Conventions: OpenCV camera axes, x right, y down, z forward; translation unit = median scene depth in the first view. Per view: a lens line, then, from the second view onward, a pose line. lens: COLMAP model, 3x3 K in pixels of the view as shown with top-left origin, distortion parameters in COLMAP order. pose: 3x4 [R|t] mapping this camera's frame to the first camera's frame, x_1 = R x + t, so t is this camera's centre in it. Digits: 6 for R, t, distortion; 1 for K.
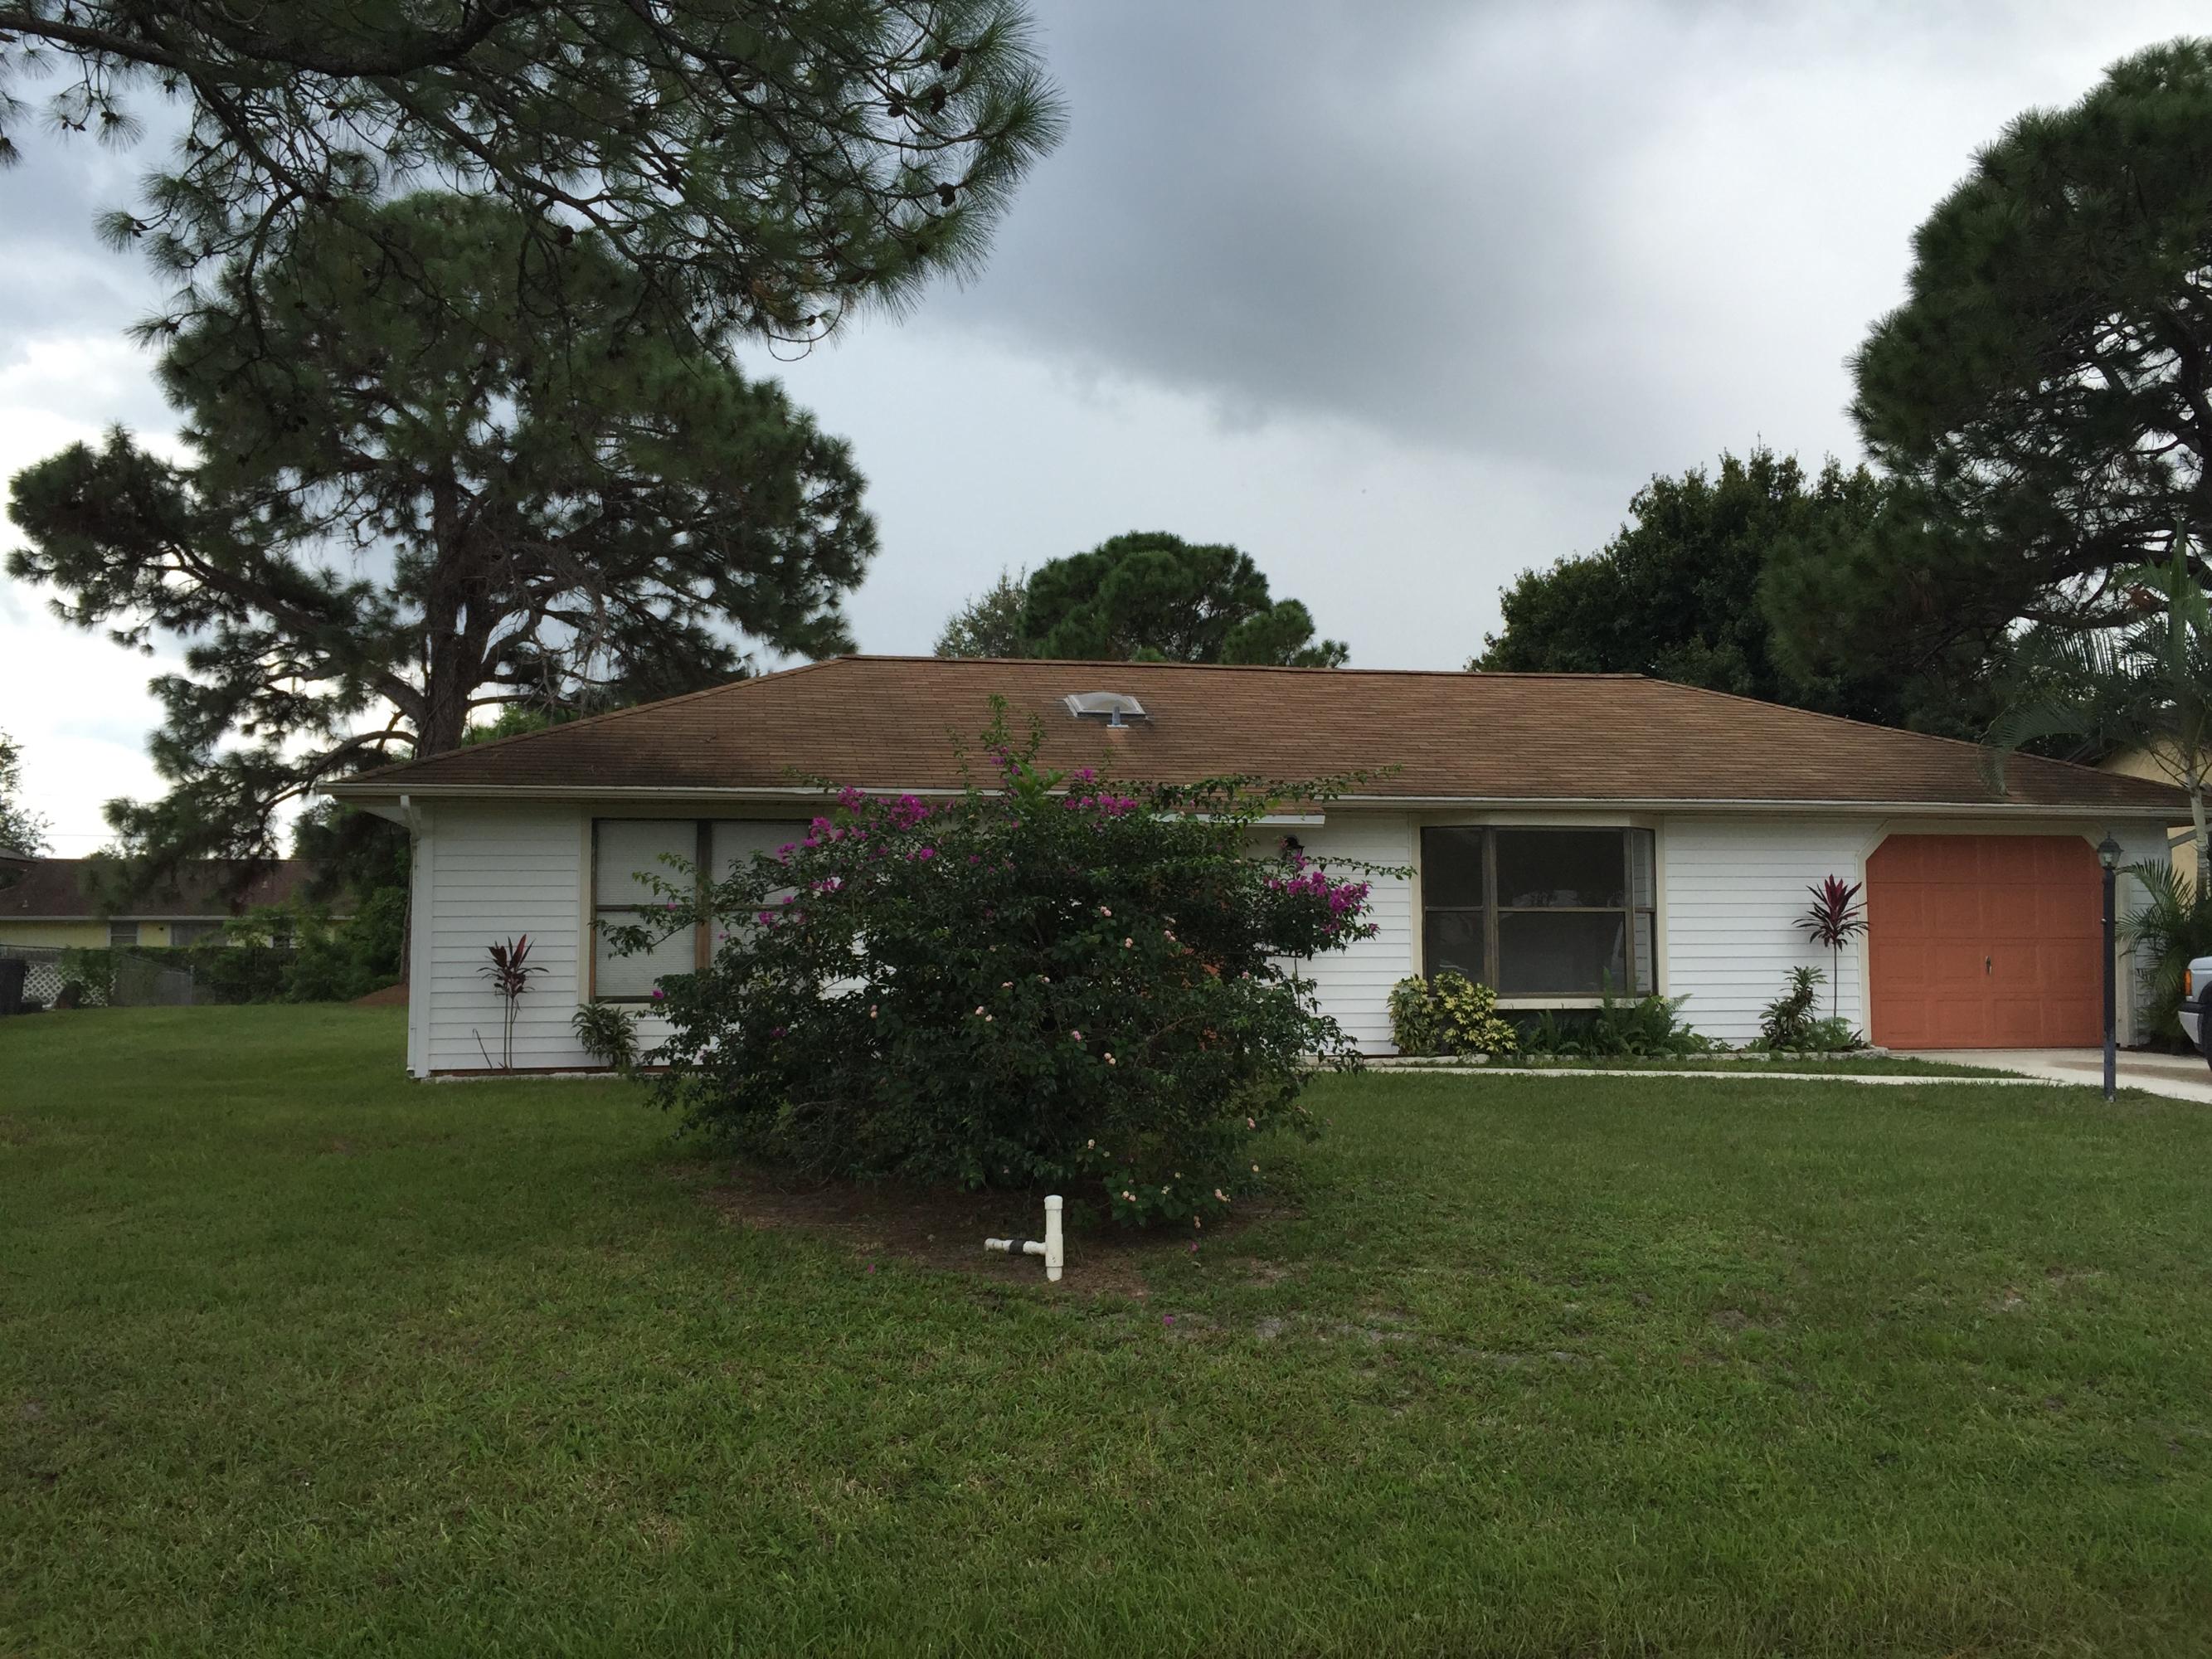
lens RADIAL K [[1888.0, 0, 1106.0], [0, 1888.0, 829.5], [0, 0, 1]] dist [0.053495, -0.051749]
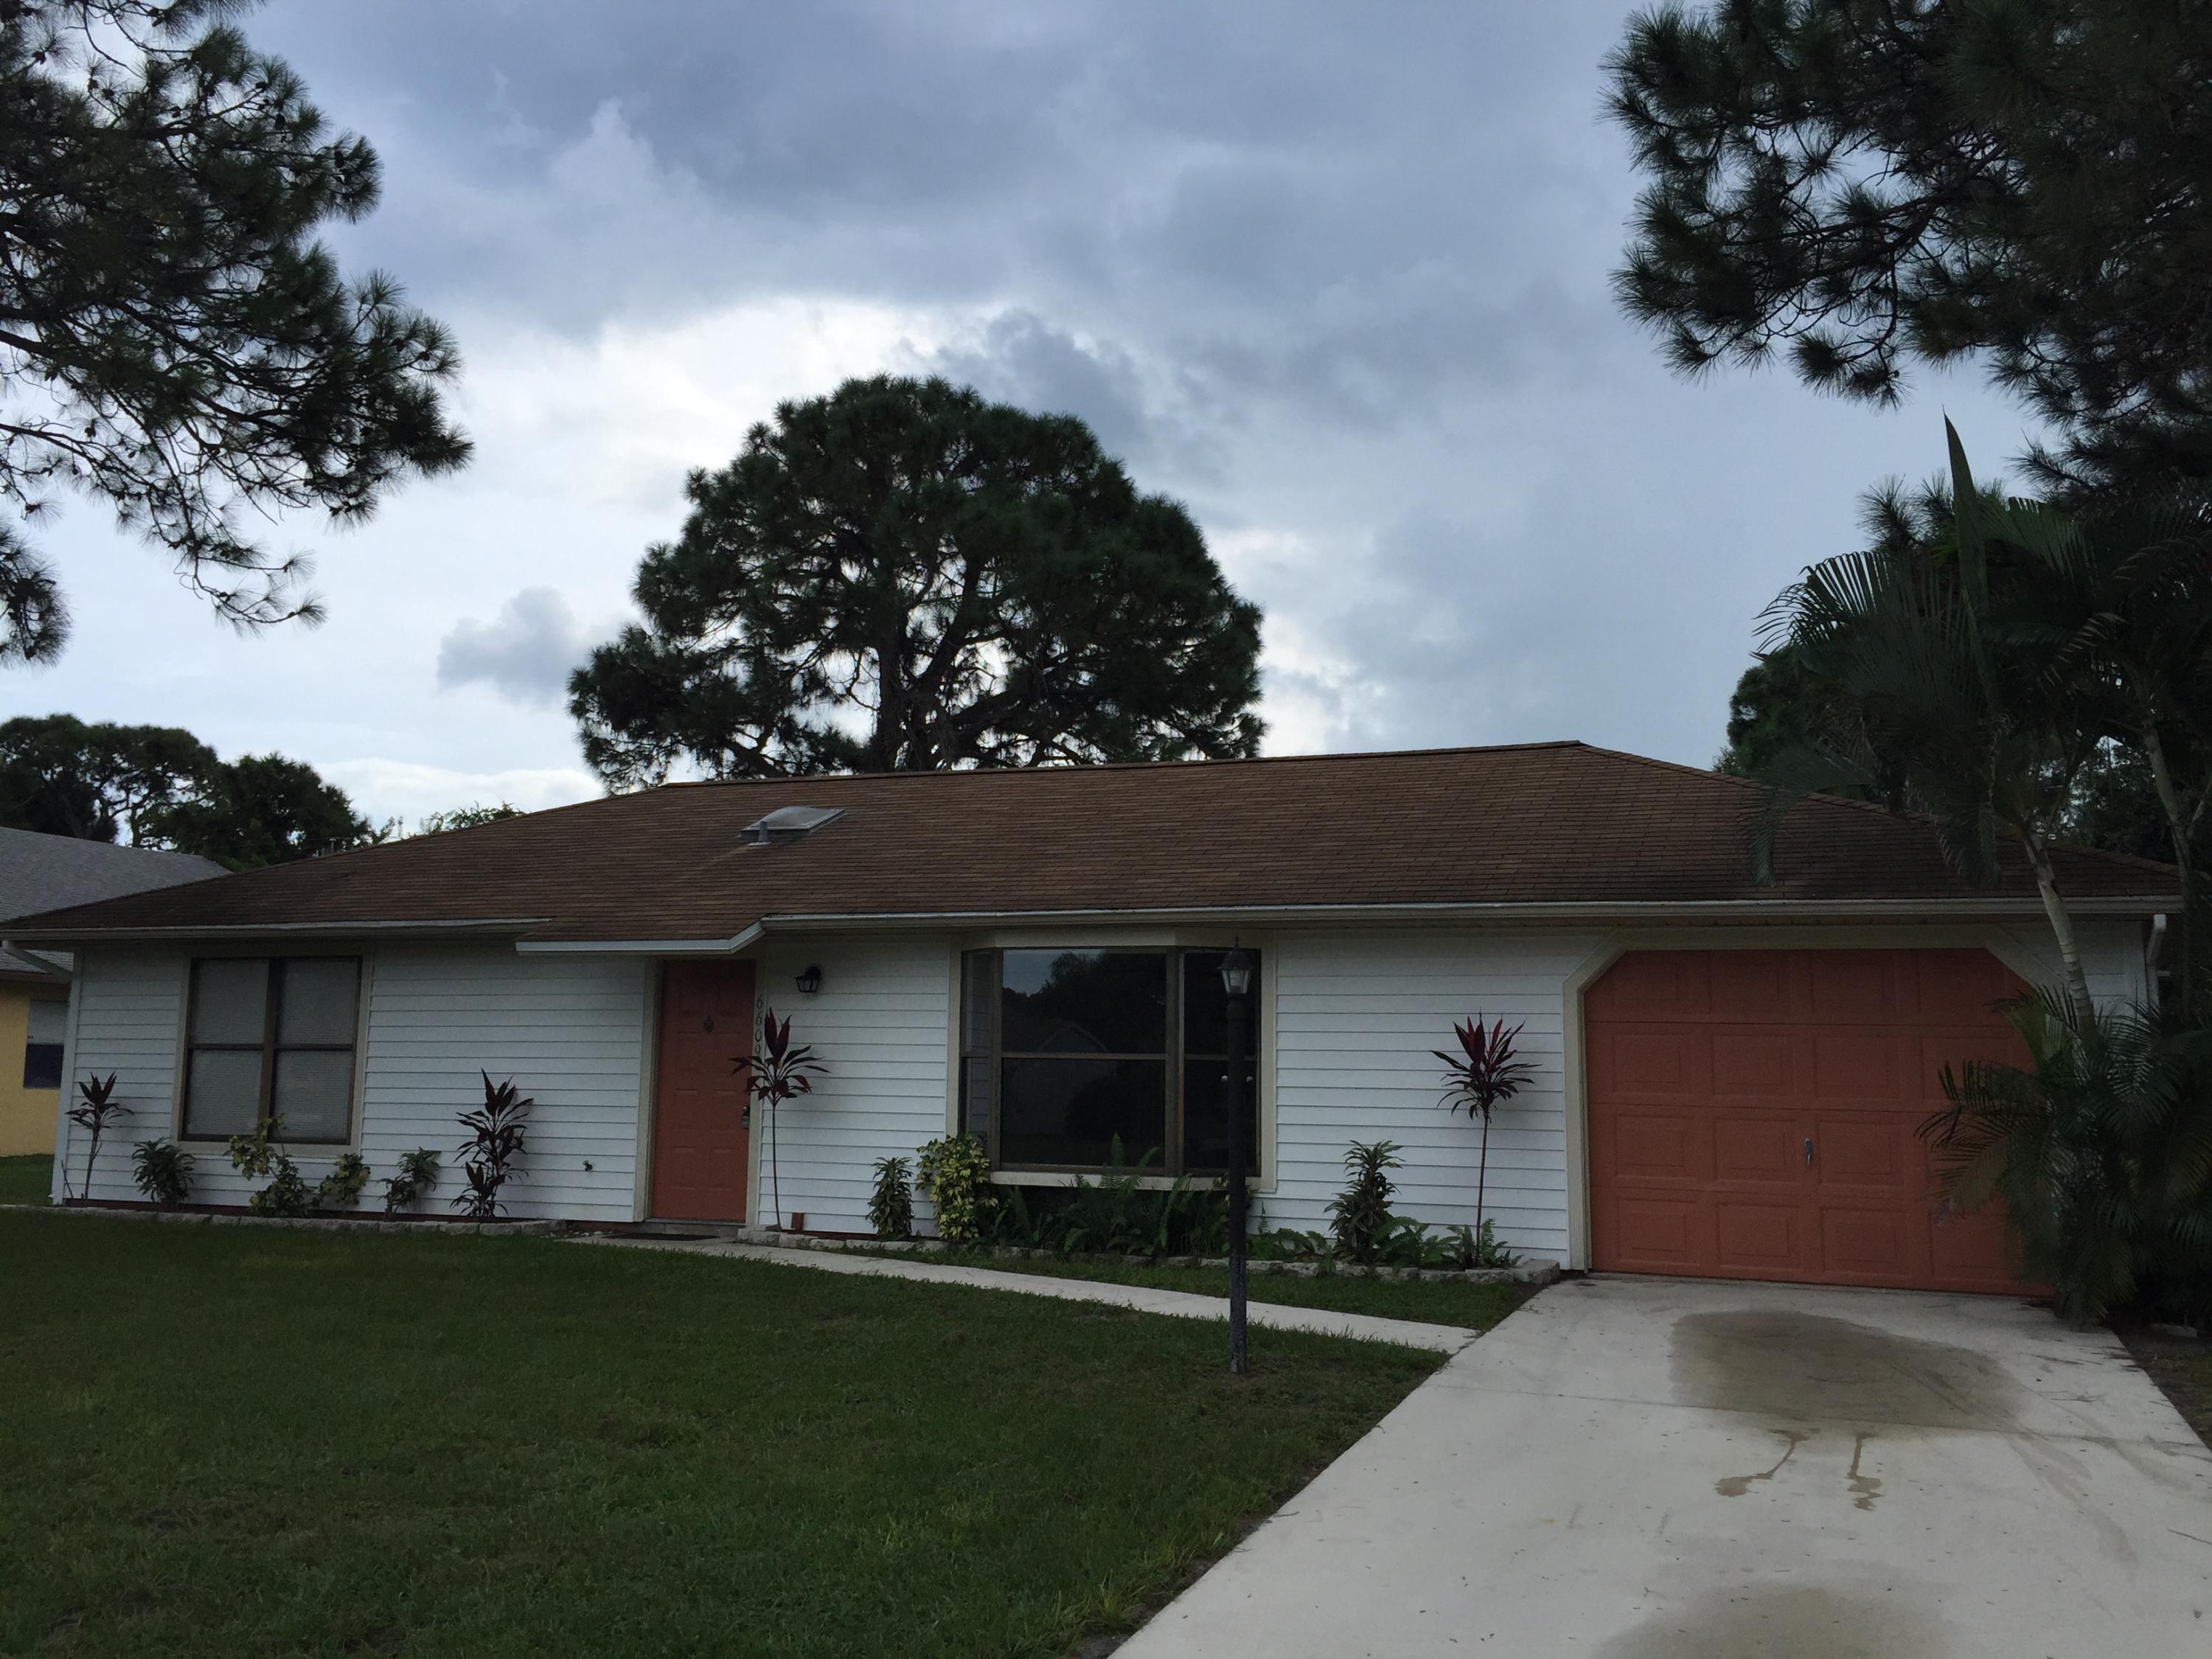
lens RADIAL K [[1911.3, 0, 1106.0], [0, 1911.3, 829.5], [0, 0, 1]] dist [0.054424, -0.012234]
pose [[0.851667, -0.051092, -0.521588, 0.616252], [0.012414, 0.996924, -0.077383, 0.010329], [0.523937, 0.059430, 0.849681, 0.321739]]
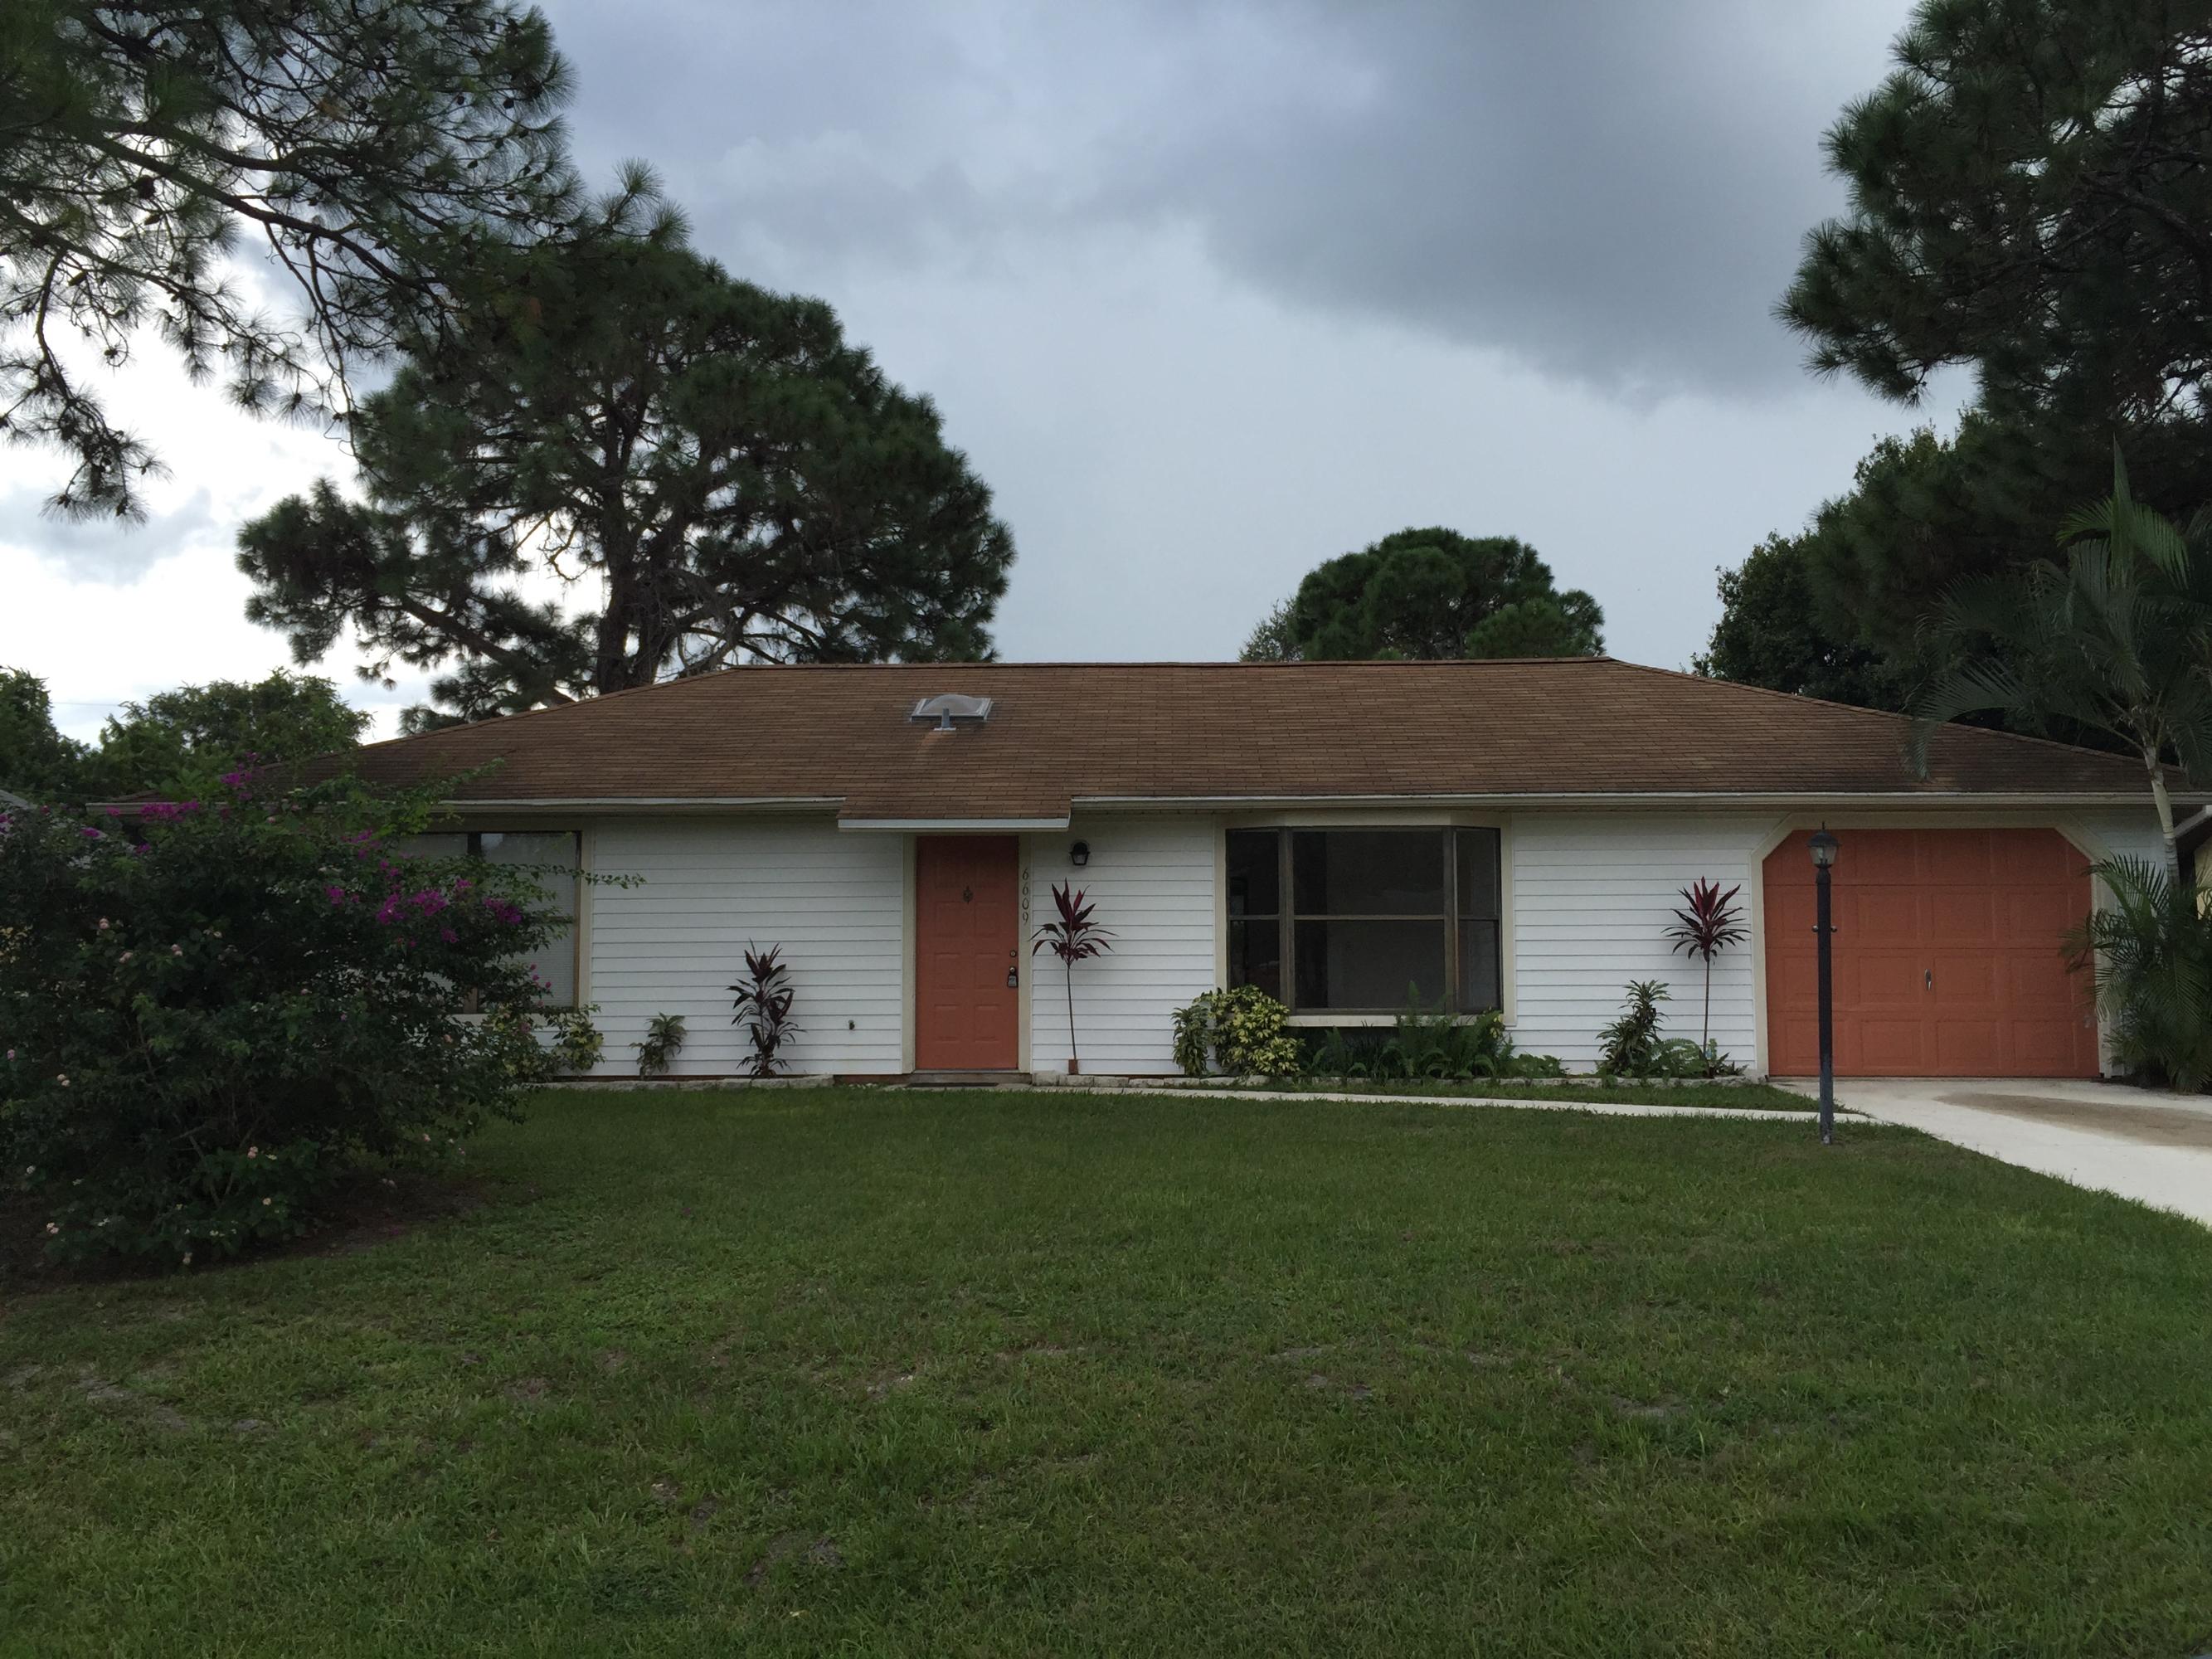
lens RADIAL K [[1888.0, 0, 1106.0], [0, 1888.0, 829.5], [0, 0, 1]] dist [0.053495, -0.051749]
pose [[0.974048, -0.014876, -0.225853, 0.303456], [0.013689, 0.999883, -0.006820, 0.004145], [0.225928, 0.003551, 0.974138, 0.080582]]
